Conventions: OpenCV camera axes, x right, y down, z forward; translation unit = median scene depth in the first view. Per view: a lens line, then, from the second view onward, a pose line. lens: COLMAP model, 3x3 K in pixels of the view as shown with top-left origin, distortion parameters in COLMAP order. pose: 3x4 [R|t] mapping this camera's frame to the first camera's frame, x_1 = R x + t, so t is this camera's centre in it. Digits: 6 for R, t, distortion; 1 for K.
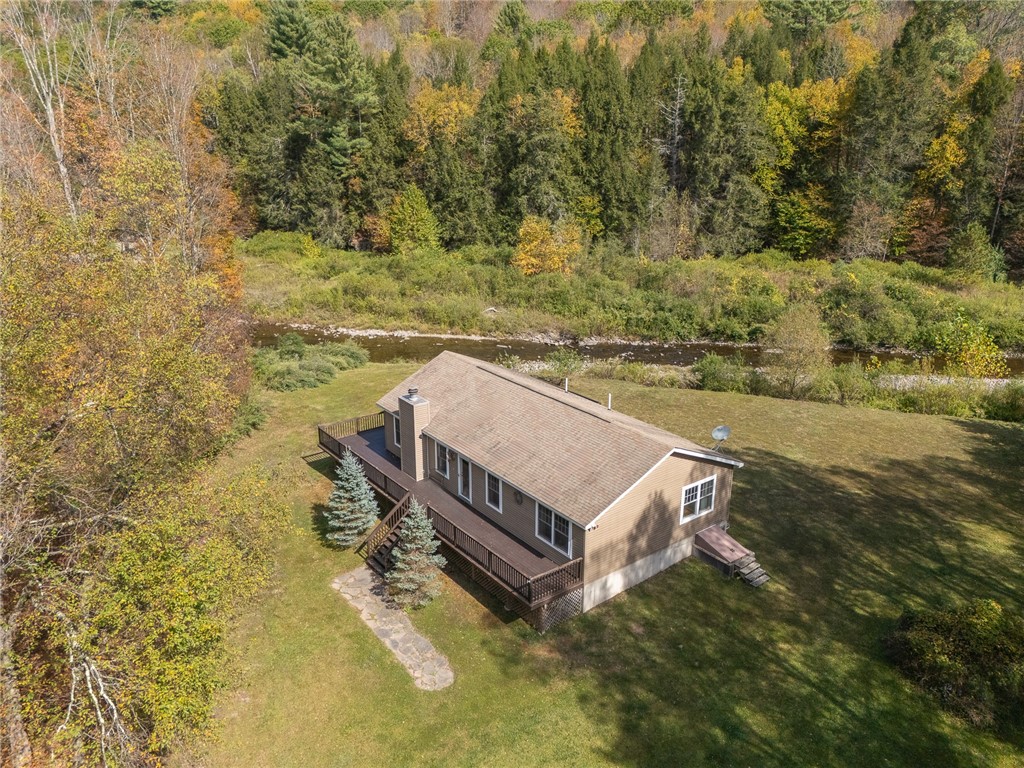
lens RADIAL K [[771.3, 0, 533.5], [0, 771.3, 379.6], [0, 0, 1]] dist [0.085226, -0.097206]
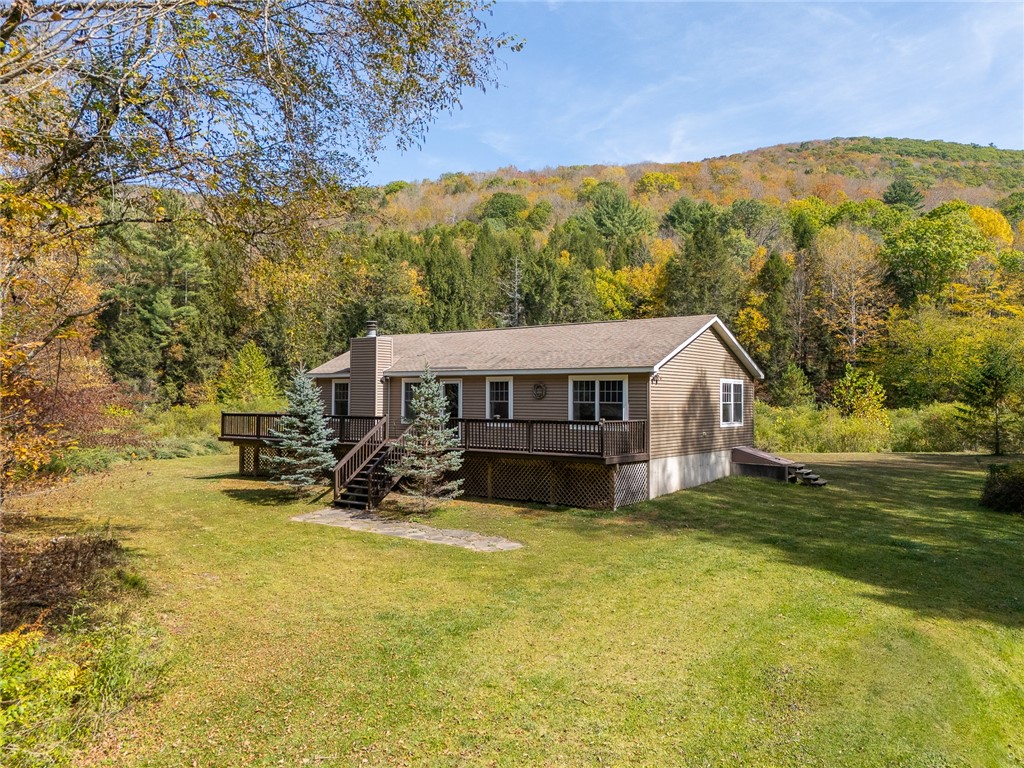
lens RADIAL K [[771.3, 0, 533.5], [0, 771.3, 379.6], [0, 0, 1]] dist [0.085226, -0.097206]
pose [[0.962023, 0.001599, 0.272963, -0.081688], [0.096002, 0.934116, -0.343817, 0.139040], [-0.255529, 0.356965, 0.898488, 0.090320]]
